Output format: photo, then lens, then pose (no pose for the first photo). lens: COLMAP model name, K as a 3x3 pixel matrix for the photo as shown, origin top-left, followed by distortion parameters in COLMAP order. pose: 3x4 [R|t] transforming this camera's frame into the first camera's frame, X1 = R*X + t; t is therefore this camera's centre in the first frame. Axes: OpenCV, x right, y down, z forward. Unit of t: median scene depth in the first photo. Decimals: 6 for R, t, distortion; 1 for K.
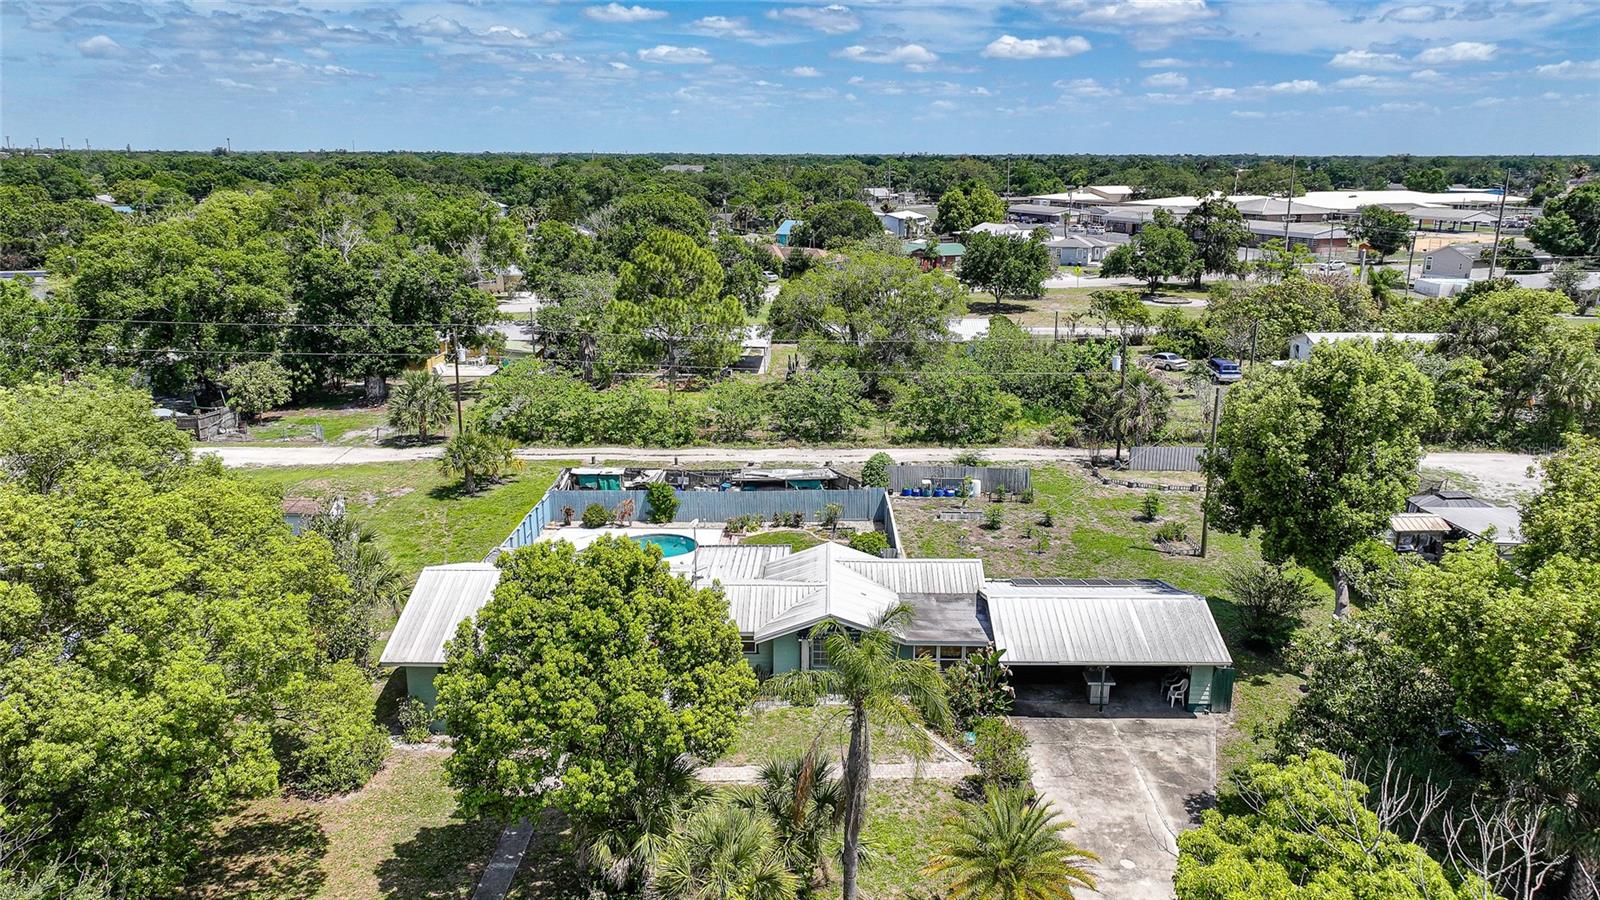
lens RADIAL K [[1118.4, 0, 807.7], [0, 1118.4, 448.2], [0, 0, 1]] dist [-0.007364, 0.017710]
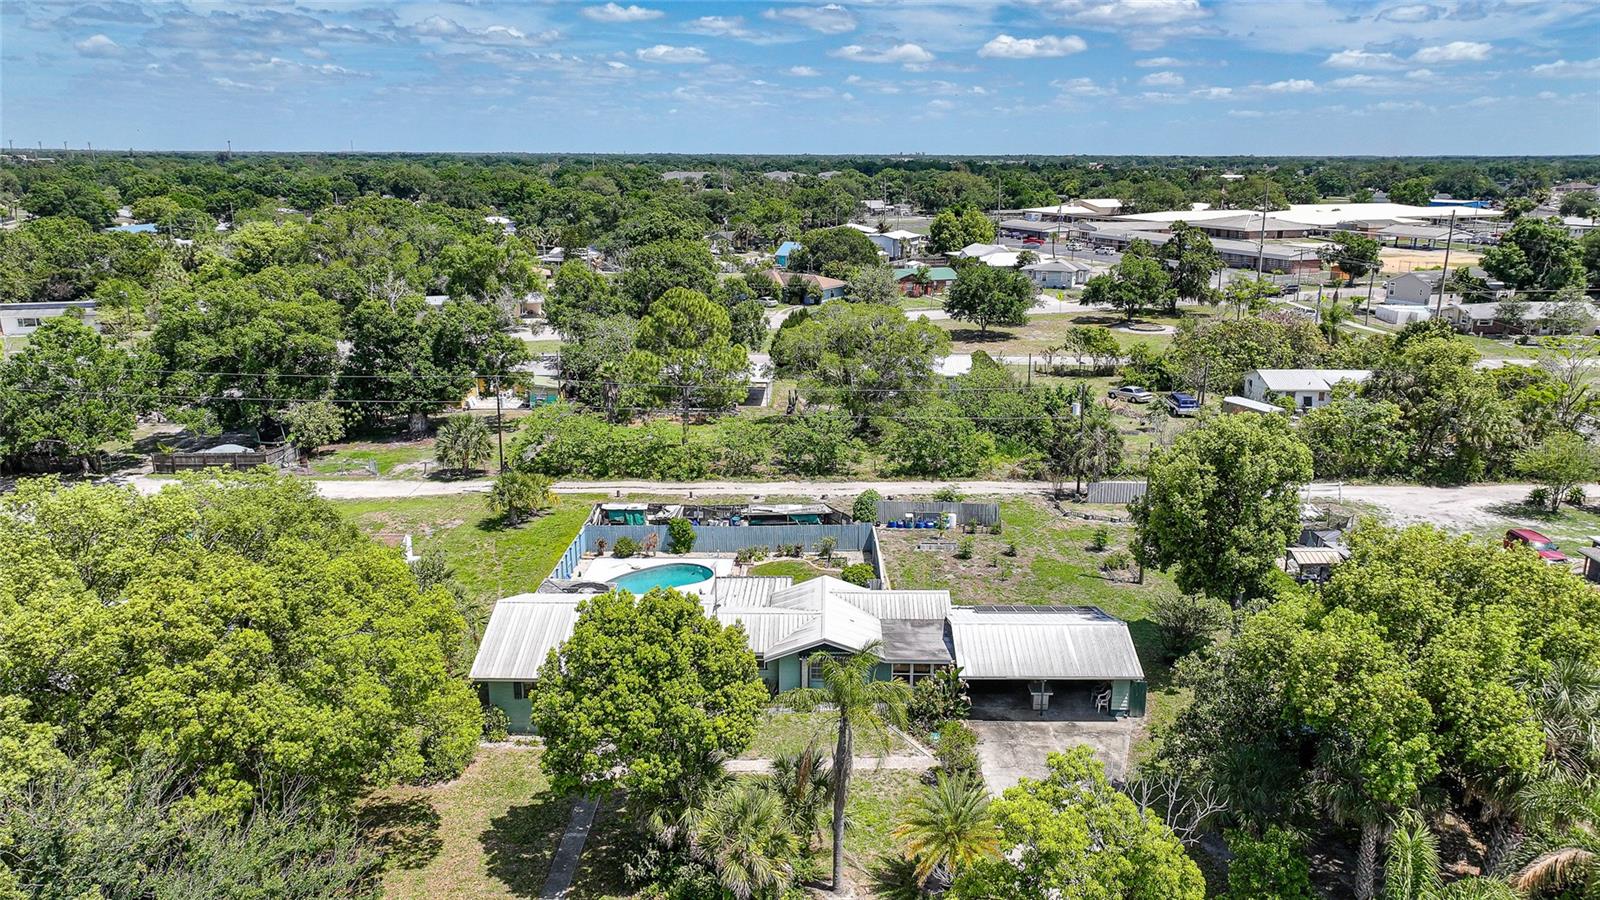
lens RADIAL K [[1118.4, 0, 807.7], [0, 1118.4, 448.2], [0, 0, 1]] dist [-0.007364, 0.017710]
pose [[0.999998, -0.000753, 0.001694, -0.000437], [0.000752, 0.999999, 0.000860, -0.036786], [-0.001695, -0.000859, 0.999998, -0.140579]]
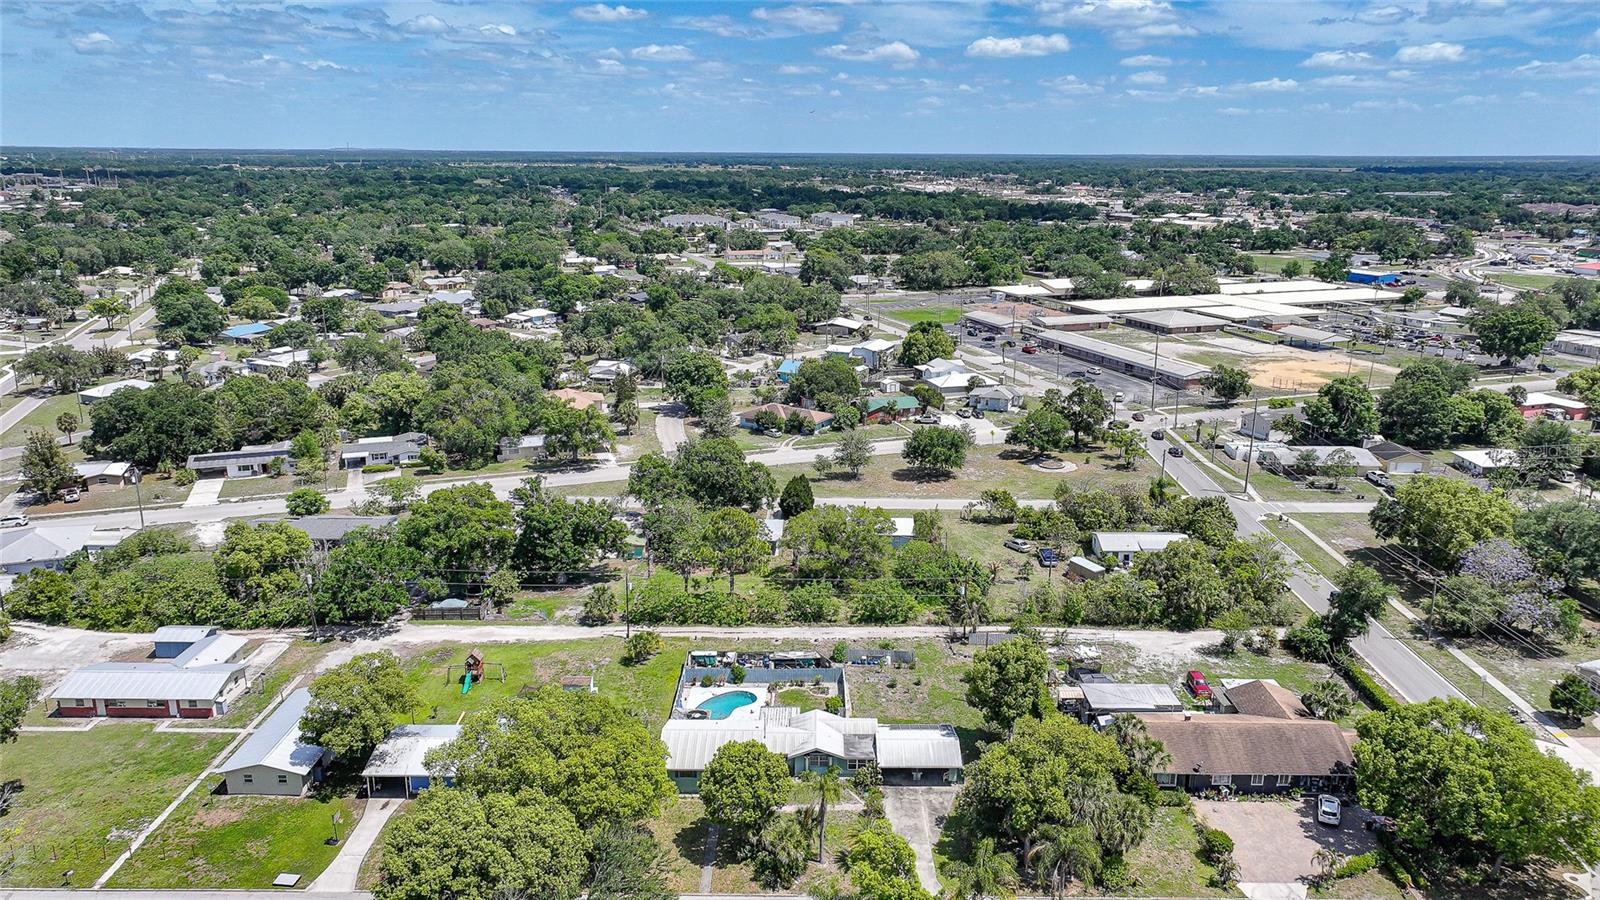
lens RADIAL K [[1118.4, 0, 807.7], [0, 1118.4, 448.2], [0, 0, 1]] dist [-0.007364, 0.017710]
pose [[0.999964, -0.000134, 0.008487, -0.013214], [0.000094, 0.999989, 0.004787, -0.330678], [-0.008488, -0.004786, 0.999953, -0.952642]]
